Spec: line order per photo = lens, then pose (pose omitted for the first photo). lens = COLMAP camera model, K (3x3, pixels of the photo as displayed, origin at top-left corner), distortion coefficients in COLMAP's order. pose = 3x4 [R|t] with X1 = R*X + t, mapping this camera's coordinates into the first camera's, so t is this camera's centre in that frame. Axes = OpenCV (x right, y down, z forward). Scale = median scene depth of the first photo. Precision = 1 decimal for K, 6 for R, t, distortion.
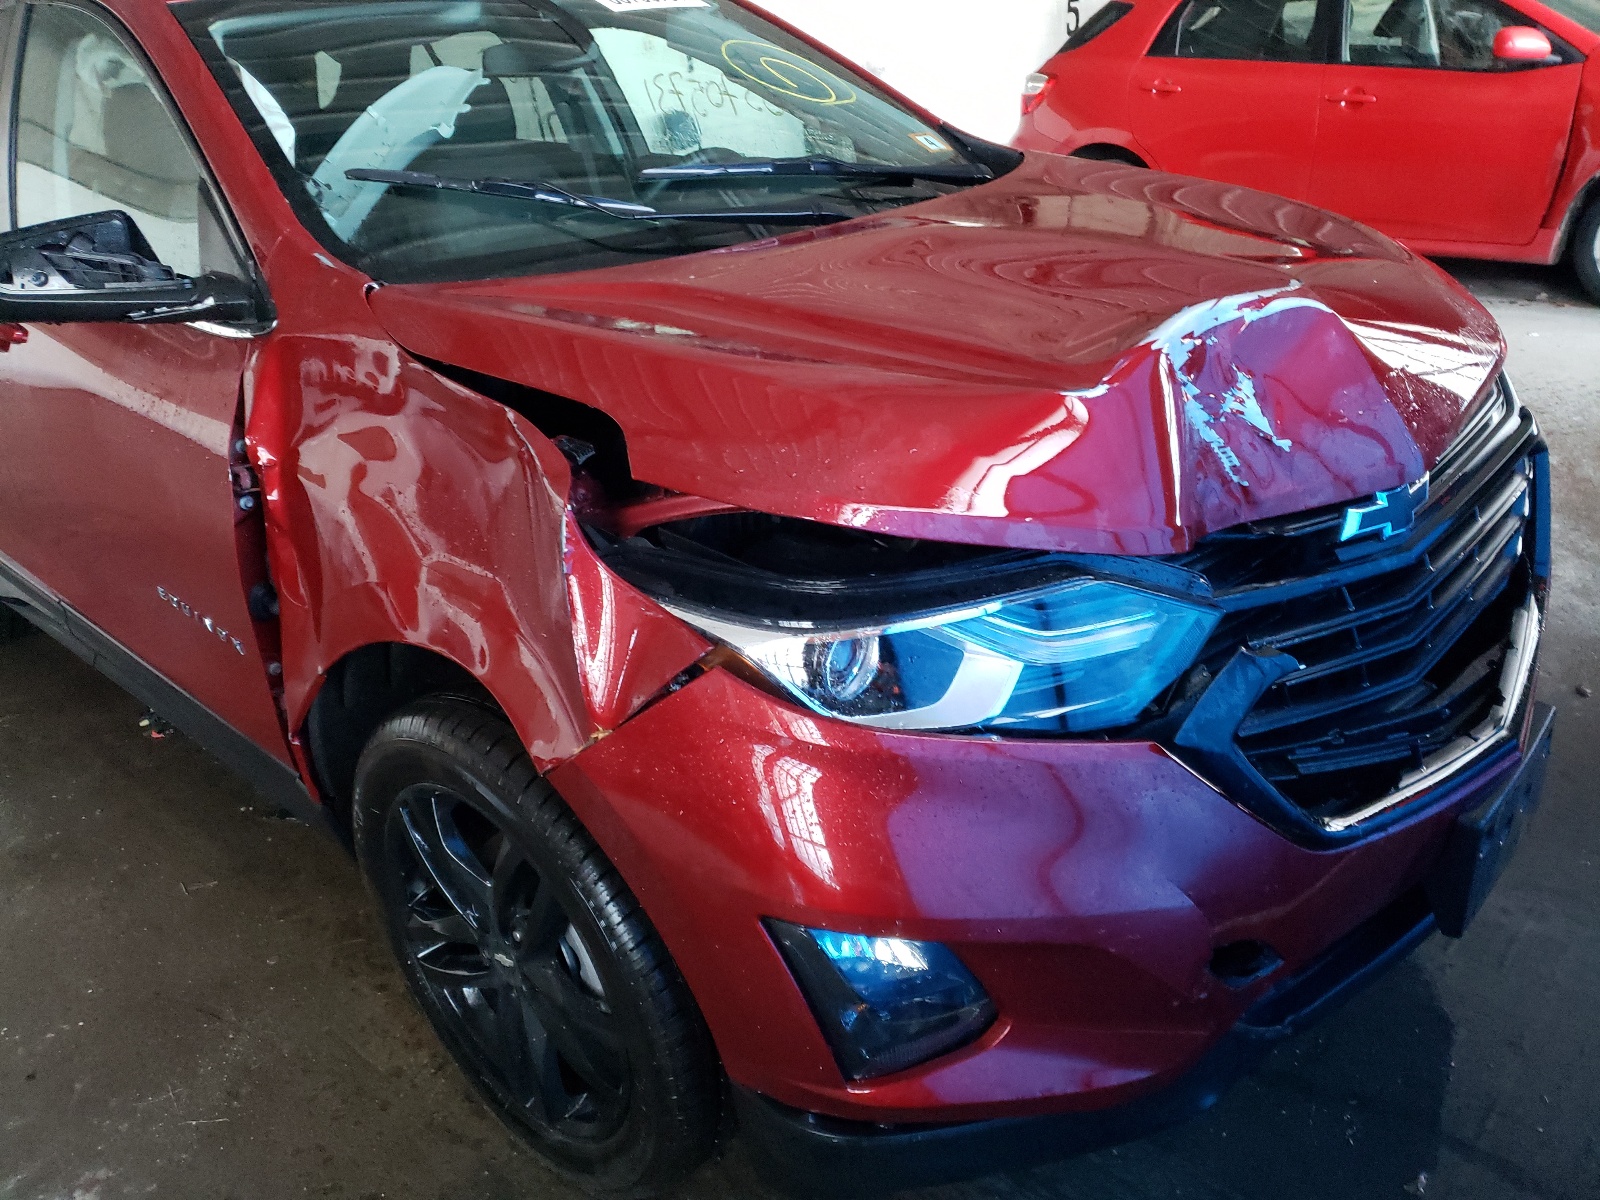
lens RADIAL K [[1209.9, 0, 771.9], [0, 1209.9, 552.1], [0, 0, 1]] dist [0.065581, -0.039390]
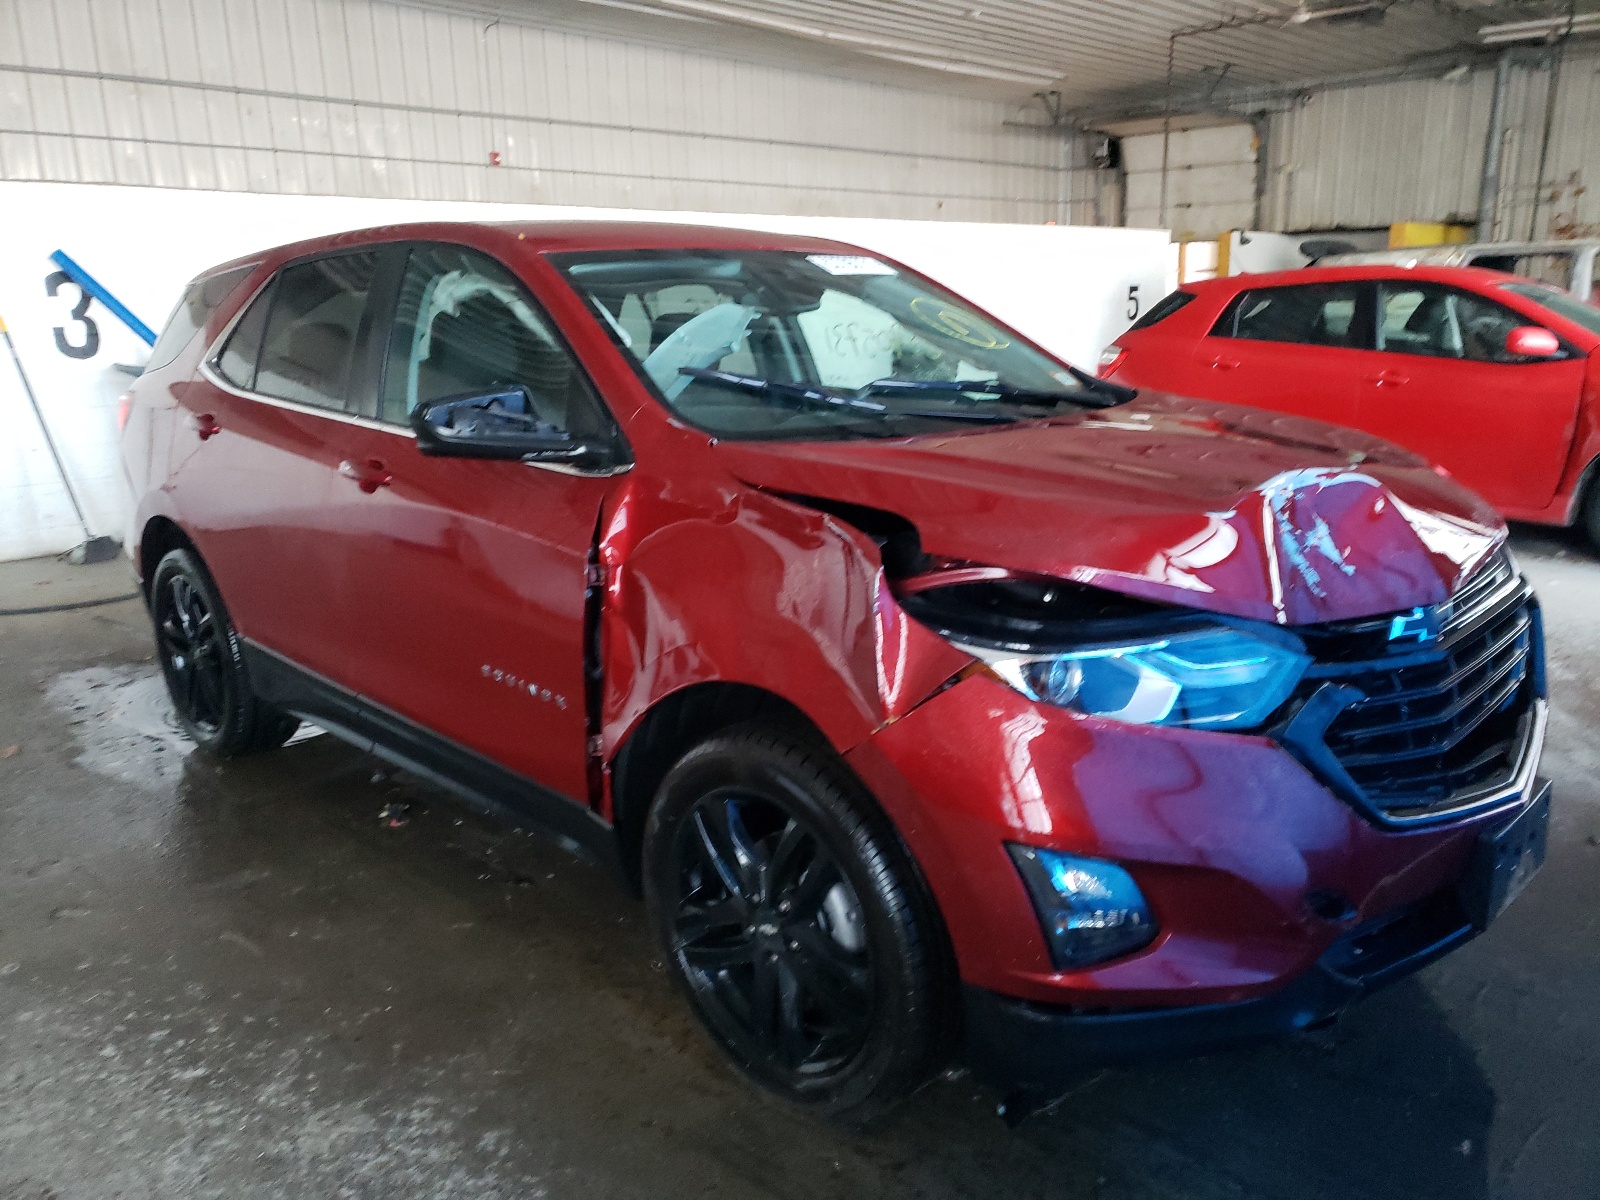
lens RADIAL K [[1209.9, 0, 801.1], [0, 1209.9, 597.4], [0, 0, 1]] dist [0.065581, -0.039390]
pose [[0.998429, 0.054108, -0.014545, -0.198812], [-0.055774, 0.984565, -0.165896, 0.211007], [0.005344, 0.166446, 0.986036, -0.412161]]
